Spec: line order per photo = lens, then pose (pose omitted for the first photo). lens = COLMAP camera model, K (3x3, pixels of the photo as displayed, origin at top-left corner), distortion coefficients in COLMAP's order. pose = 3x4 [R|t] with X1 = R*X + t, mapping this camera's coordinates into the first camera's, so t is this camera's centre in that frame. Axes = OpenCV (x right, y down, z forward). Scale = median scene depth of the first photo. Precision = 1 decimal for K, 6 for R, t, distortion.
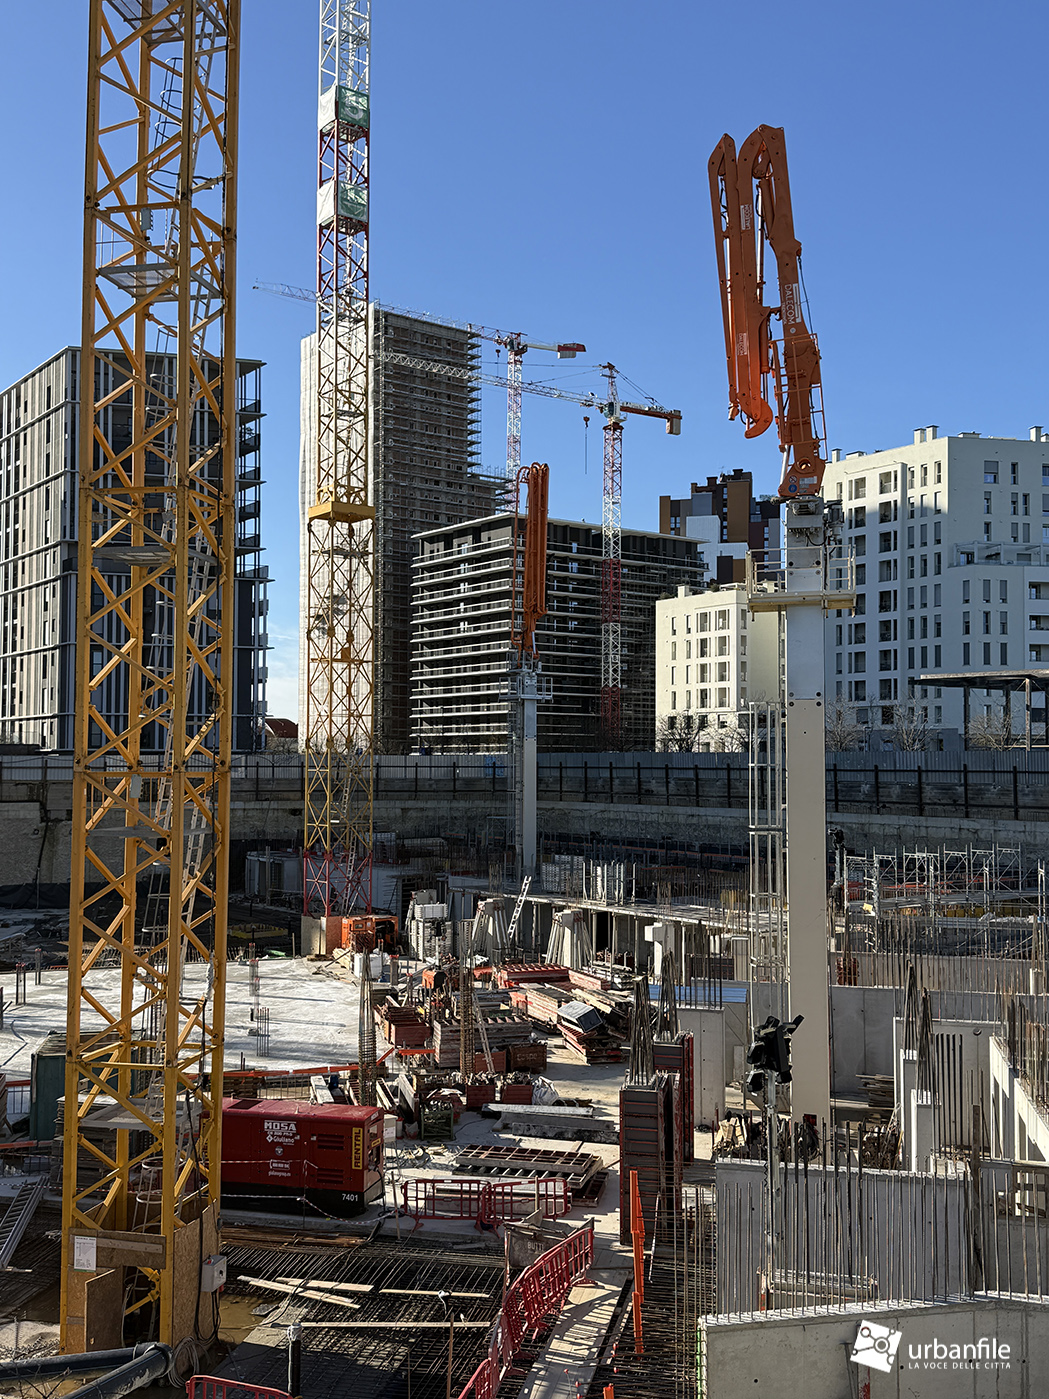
lens RADIAL K [[1371.2, 0, 529.0], [0, 1371.2, 703.7], [0, 0, 1]] dist [0.106952, 0.000000]
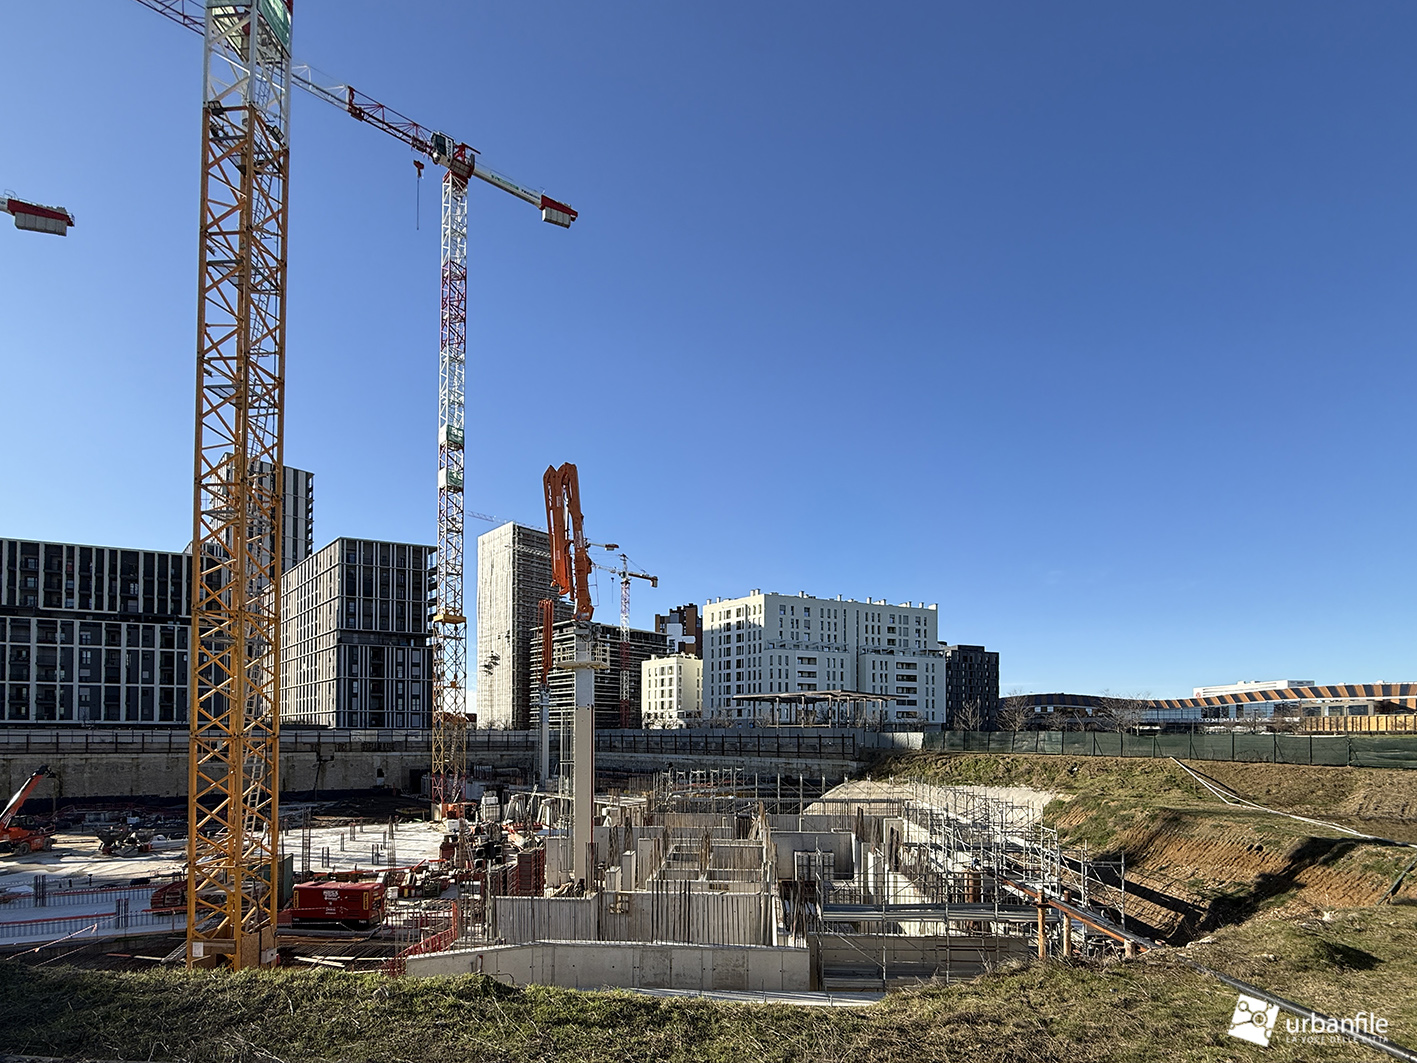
lens RADIAL K [[617.8, 0, 732.5], [0, 617.8, 732.6], [0, 0, 1]] dist [-0.000256, -0.000647]
pose [[0.986524, -0.000107, 0.163618, 0.102793], [-0.006725, 0.999128, 0.041205, -0.002025], [-0.163480, -0.041750, 0.985663, -0.031539]]
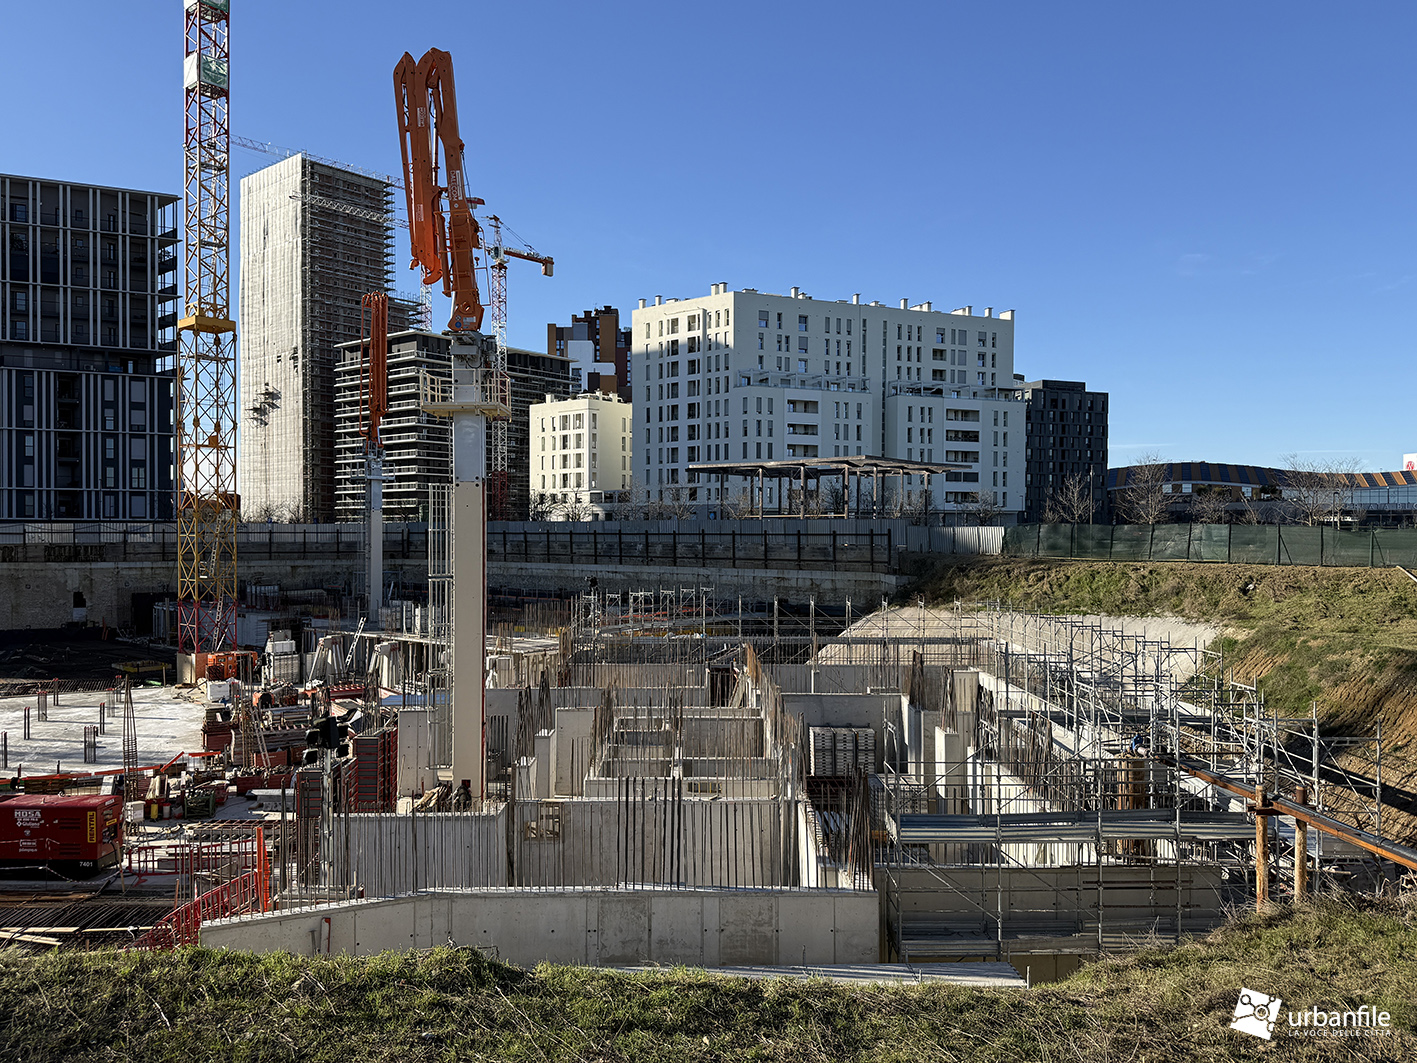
lens RADIAL K [[1047.5, 0, 720.0], [0, 1047.5, 540.6], [0, 0, 1]] dist [0.061148, -0.080344]
pose [[0.972669, -0.004008, 0.232162, 0.062534], [-0.008401, 0.998589, 0.052434, -0.000476], [-0.232045, -0.052951, 0.971263, -0.021310]]
